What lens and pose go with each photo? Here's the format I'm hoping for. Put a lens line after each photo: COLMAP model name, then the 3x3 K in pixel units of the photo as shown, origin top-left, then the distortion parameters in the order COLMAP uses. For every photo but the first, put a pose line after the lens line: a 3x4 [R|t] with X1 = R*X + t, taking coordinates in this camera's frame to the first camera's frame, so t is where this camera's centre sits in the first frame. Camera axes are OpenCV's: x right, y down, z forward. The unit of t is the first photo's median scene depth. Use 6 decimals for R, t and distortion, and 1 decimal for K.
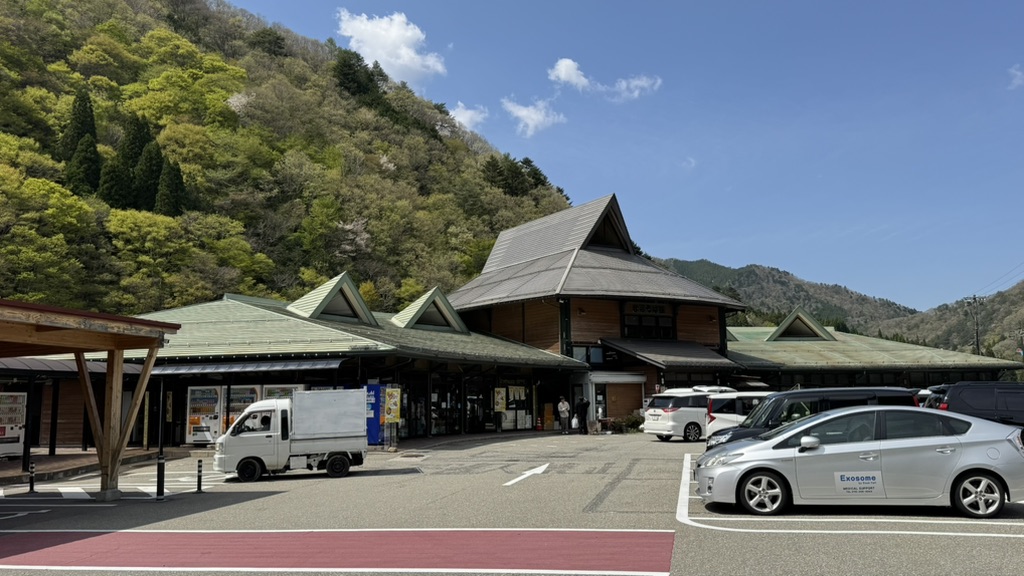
lens RADIAL K [[838.0, 0, 505.0], [0, 838.0, 287.1], [0, 0, 1]] dist [0.098935, -0.123070]
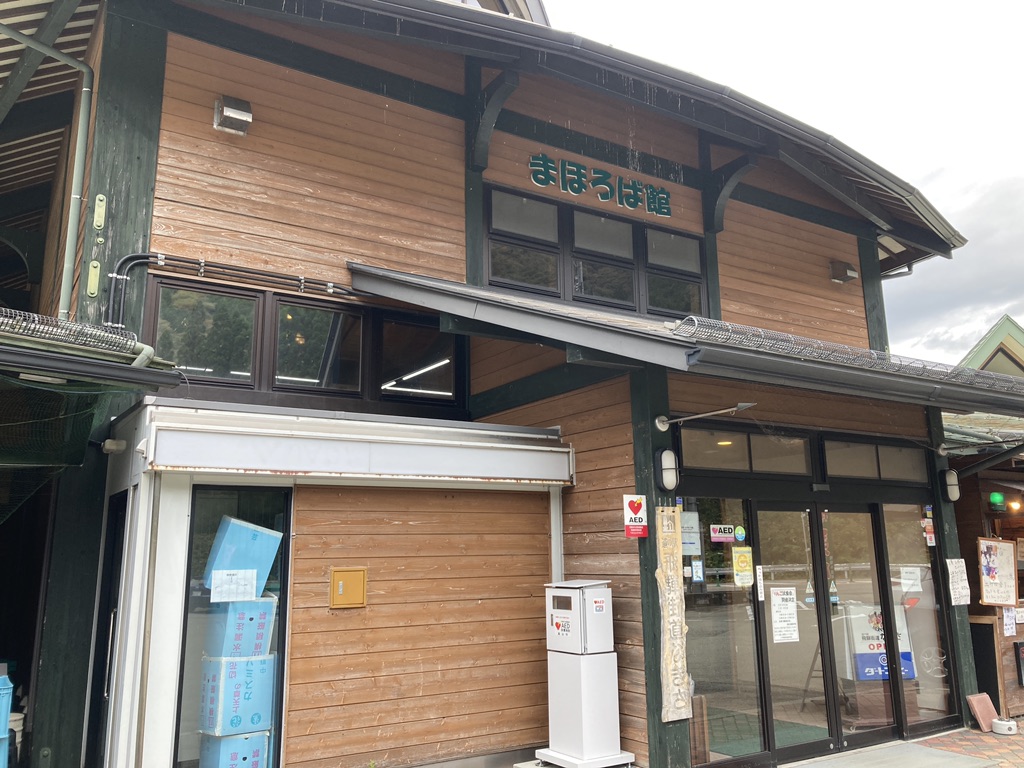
lens RADIAL K [[837.7, 0, 517.1], [0, 837.7, 356.9], [0, 0, 1]] dist [0.024302, -0.022012]
pose [[0.999804, 0.001783, 0.019722, 0.041385], [0.000089, 0.995522, -0.094528, 0.027931], [-0.019802, 0.094511, 0.995327, 0.223897]]
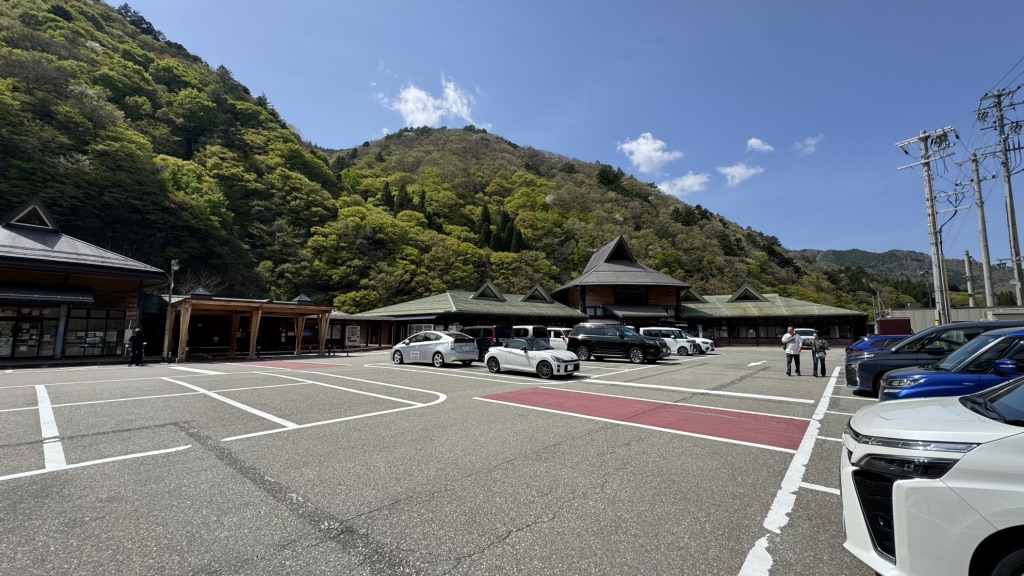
lens RADIAL K [[408.9, 0, 509.7], [0, 408.9, 286.5], [0, 0, 1]] dist [0.001110, -0.000647]
pose [[0.883631, -0.039227, -0.466537, 0.110570], [0.049133, 0.998751, 0.009082, -0.001645], [0.465598, -0.030947, 0.884455, -0.013294]]
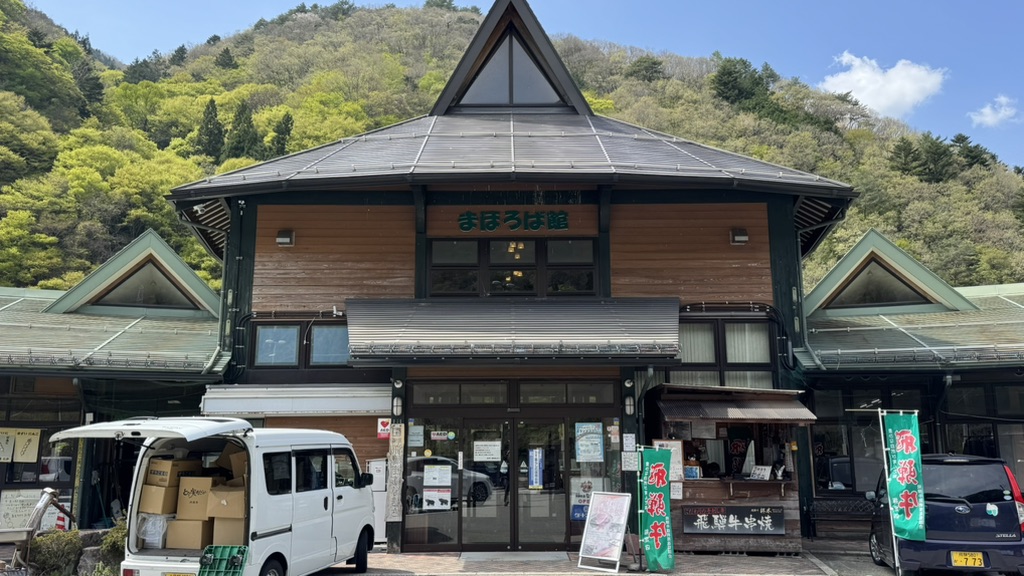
lens RADIAL K [[838.0, 0, 518.1], [0, 838.0, 280.4], [0, 0, 1]] dist [0.098935, -0.123070]
pose [[0.852344, -0.096249, -0.514049, 0.106311], [0.063918, 0.994722, -0.080267, 0.024374], [0.519062, 0.035558, 0.853997, 0.196704]]
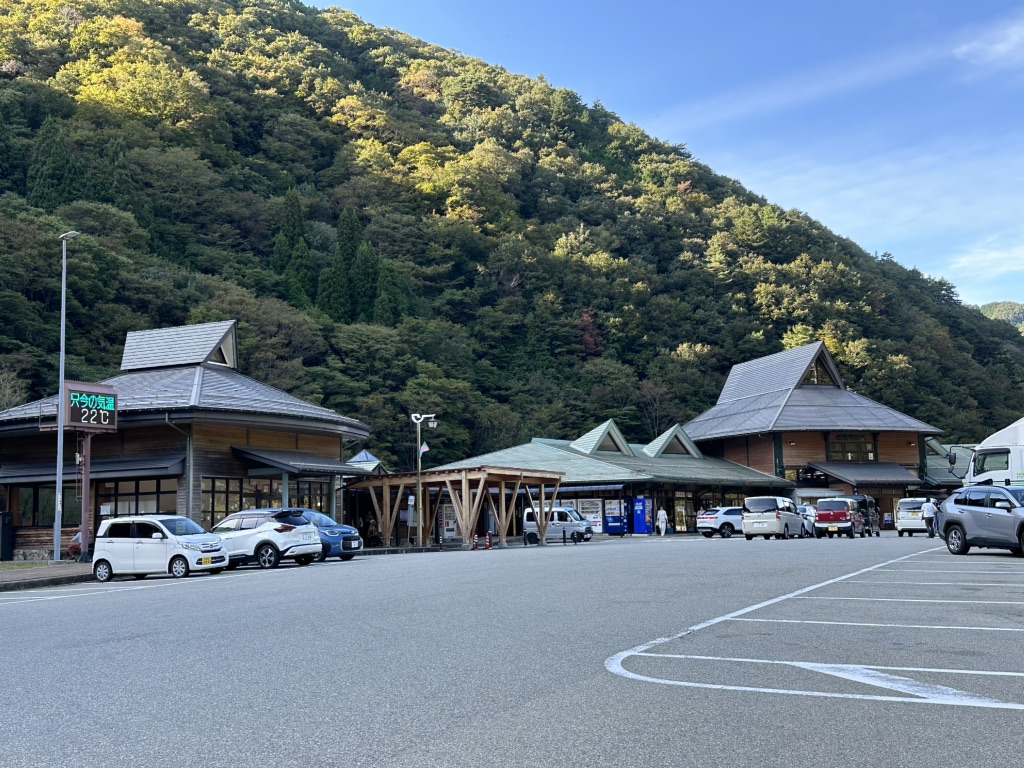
lens RADIAL K [[1222.9, 0, 485.0], [0, 1222.9, 353.2], [0, 0, 1]] dist [0.087516, 0.000000]
pose [[0.969495, -0.042923, -0.241323, 0.026576], [0.040795, 0.999072, -0.013811, -0.027736], [0.241692, 0.003545, 0.970346, -0.263232]]
